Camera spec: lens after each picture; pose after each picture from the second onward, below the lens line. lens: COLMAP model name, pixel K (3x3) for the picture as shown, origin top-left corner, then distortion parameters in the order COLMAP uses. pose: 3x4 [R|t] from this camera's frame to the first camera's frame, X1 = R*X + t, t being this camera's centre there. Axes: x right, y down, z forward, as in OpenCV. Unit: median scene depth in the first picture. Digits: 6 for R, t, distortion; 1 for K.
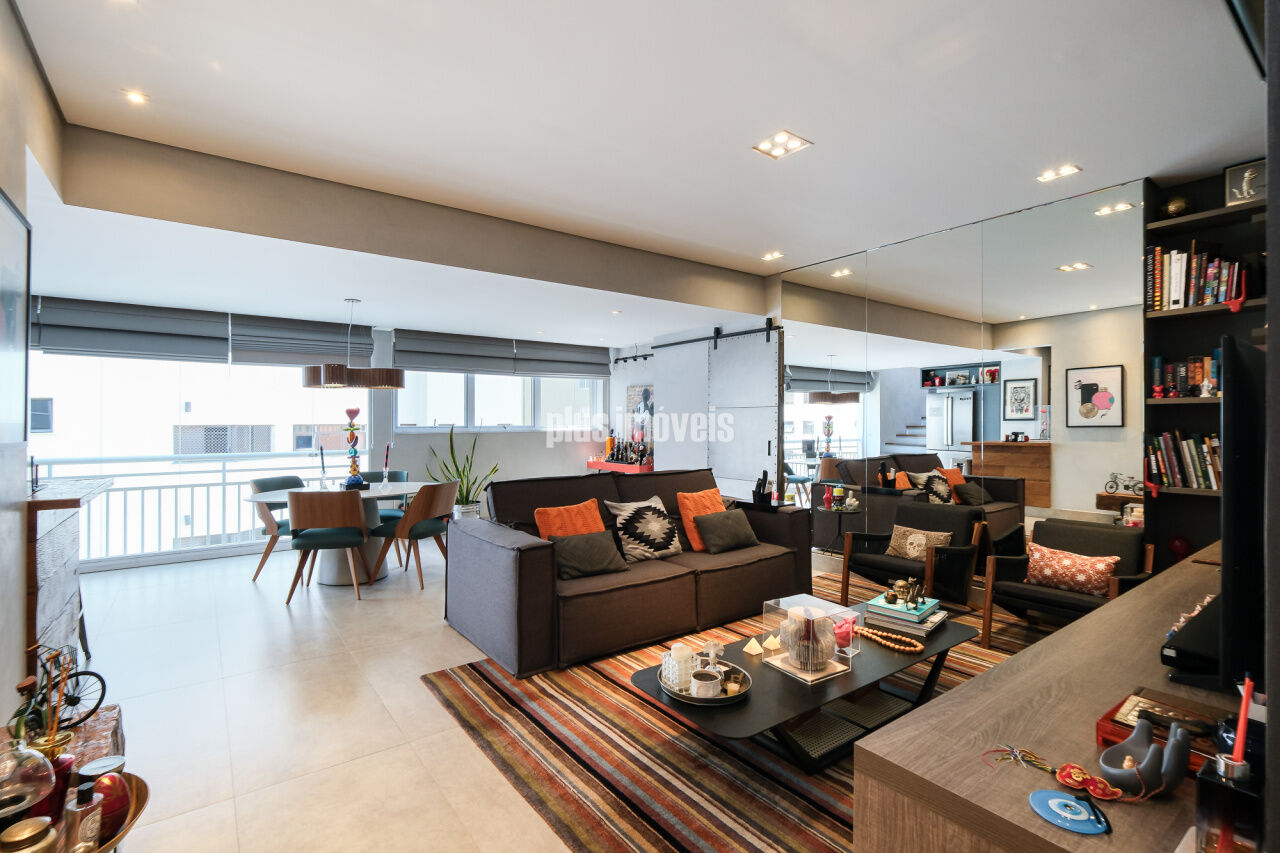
lens RADIAL K [[582.3, 0, 624.8], [0, 582.3, 424.2], [0, 0, 1]] dist [-0.000181, 0.000285]
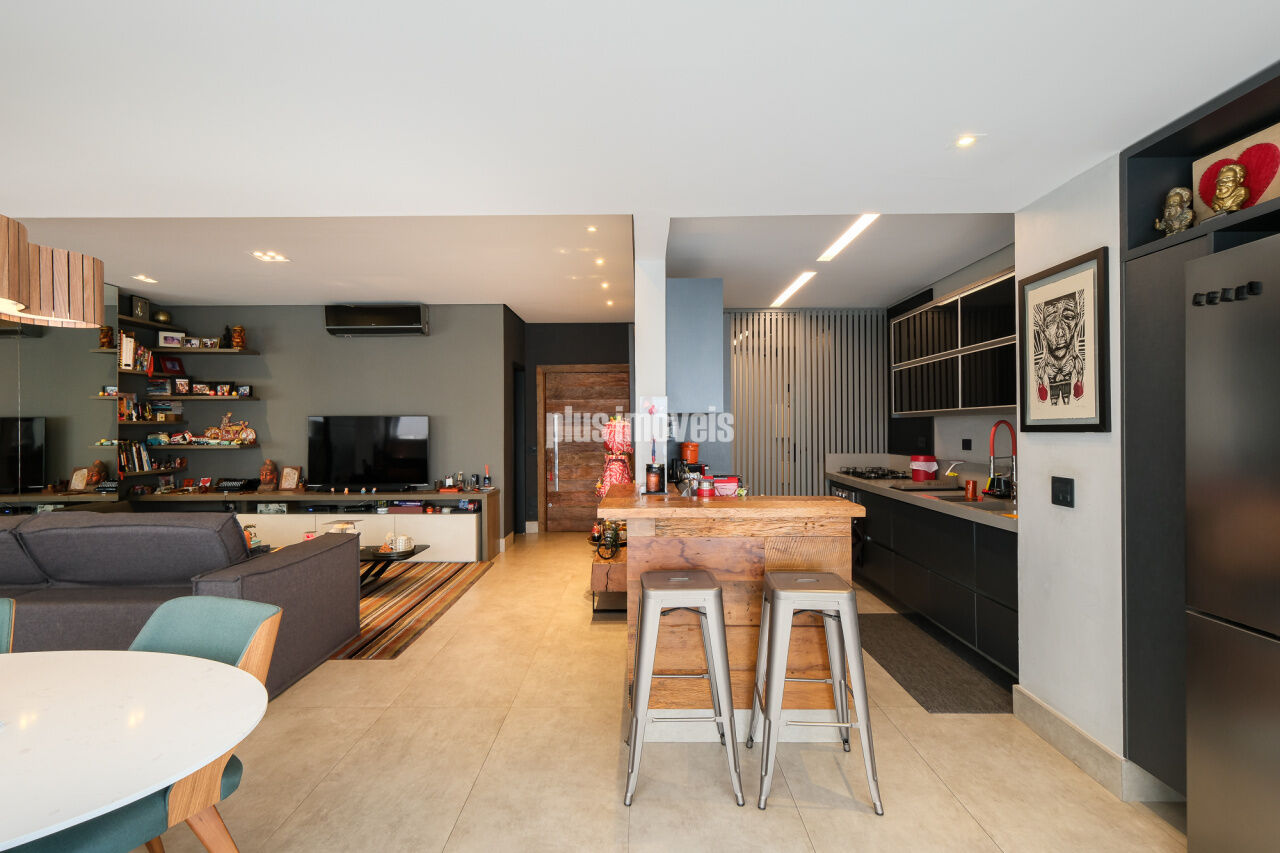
lens RADIAL K [[585.9, 0, 640.0], [0, 585.9, 426.5], [0, 0, 1]] dist [0.002609, 0.001582]
pose [[-0.806596, 0.006012, 0.591072, -1.124511], [0.006919, 0.999976, -0.000730, -0.014034], [-0.591062, 0.003501, -0.806618, 1.297408]]
